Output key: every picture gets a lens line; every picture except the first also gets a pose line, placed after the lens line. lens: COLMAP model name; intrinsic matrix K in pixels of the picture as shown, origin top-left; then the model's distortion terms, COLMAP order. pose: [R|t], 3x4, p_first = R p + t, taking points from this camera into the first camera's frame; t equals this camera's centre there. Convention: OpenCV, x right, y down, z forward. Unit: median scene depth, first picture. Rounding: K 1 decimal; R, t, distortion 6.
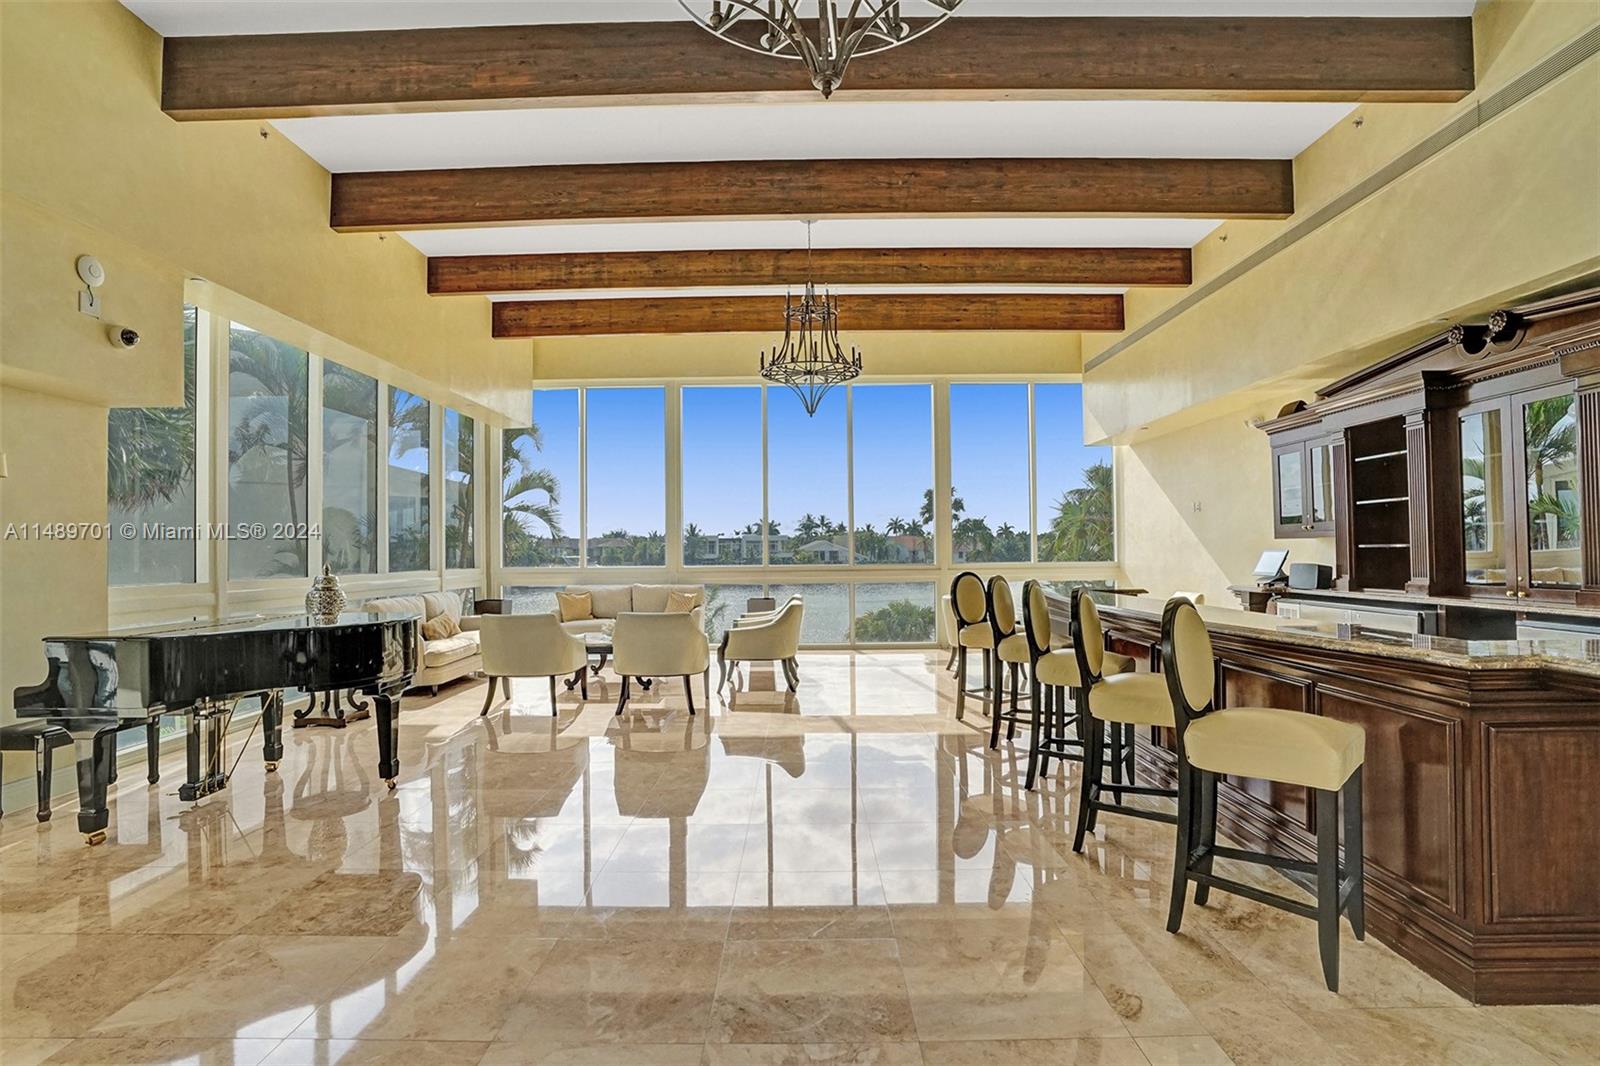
lens RADIAL K [[799.3, 0, 802.1], [0, 799.3, 540.4], [0, 0, 1]] dist [-0.053162, 0.024125]
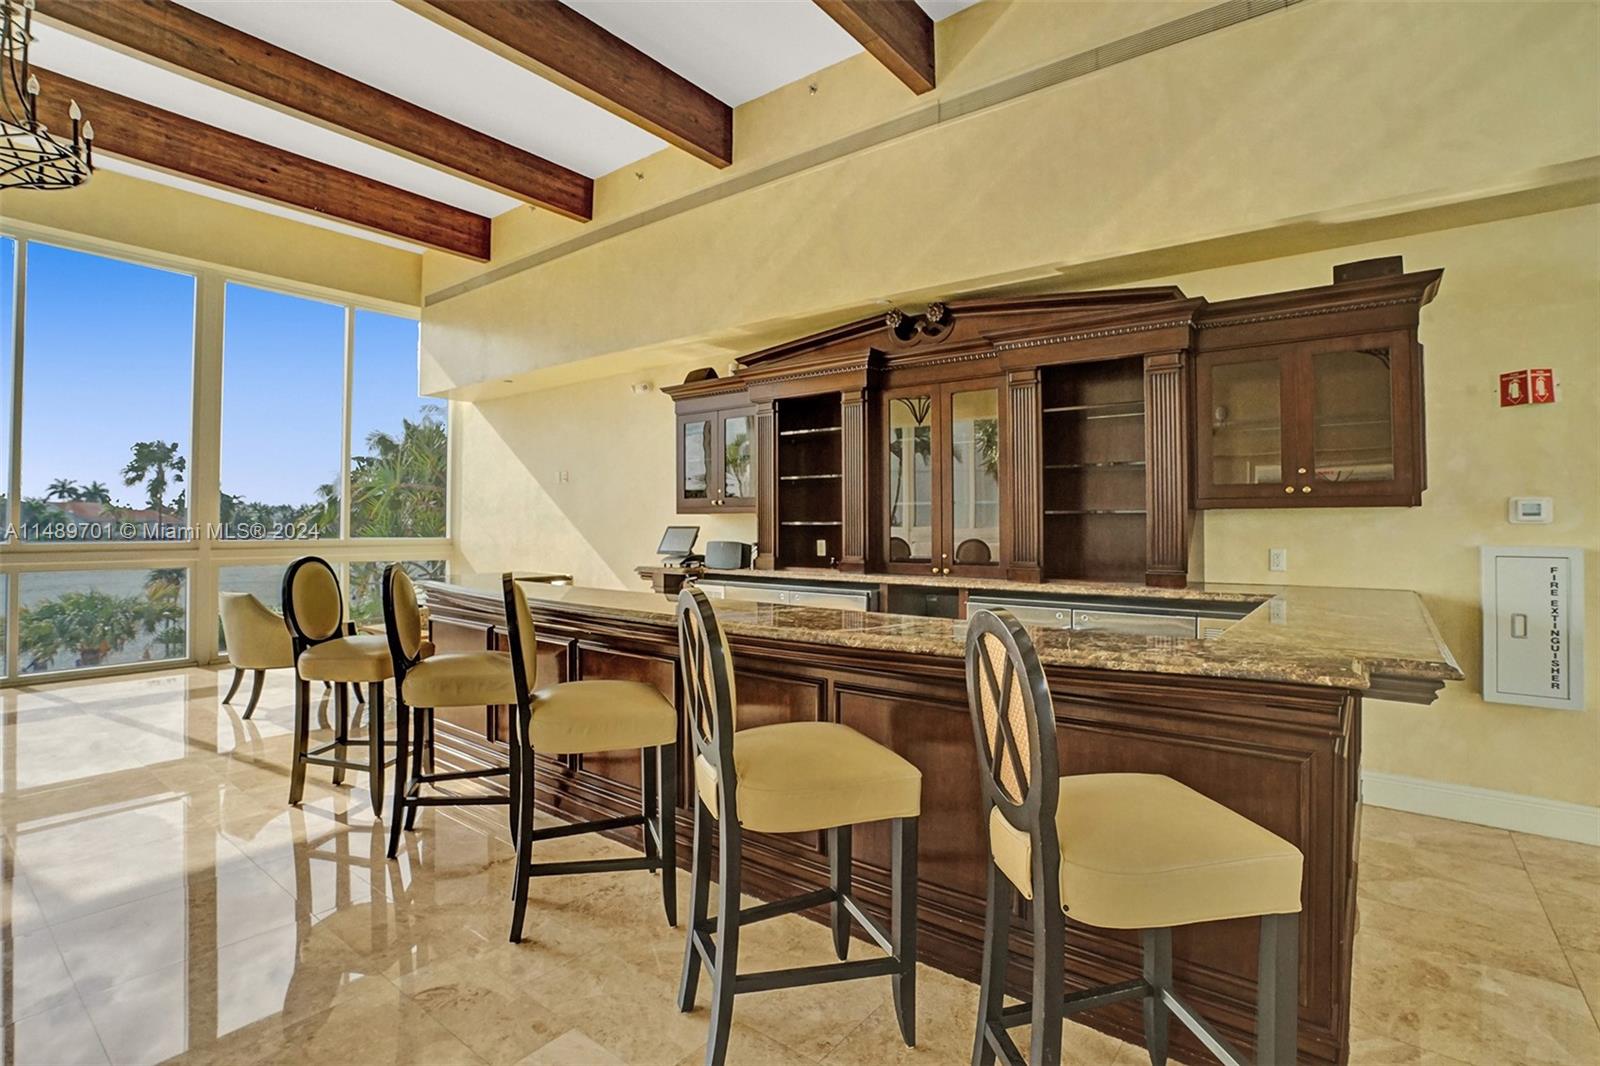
lens RADIAL K [[760.4, 0, 800.0], [0, 760.4, 533.0], [0, 0, 1]] dist [-0.120677, 0.068943]
pose [[0.605496, 0.009573, 0.795791, -0.016849], [-0.025453, 0.999649, 0.007341, 0.010502], [-0.795441, -0.024700, 0.605527, 0.380474]]
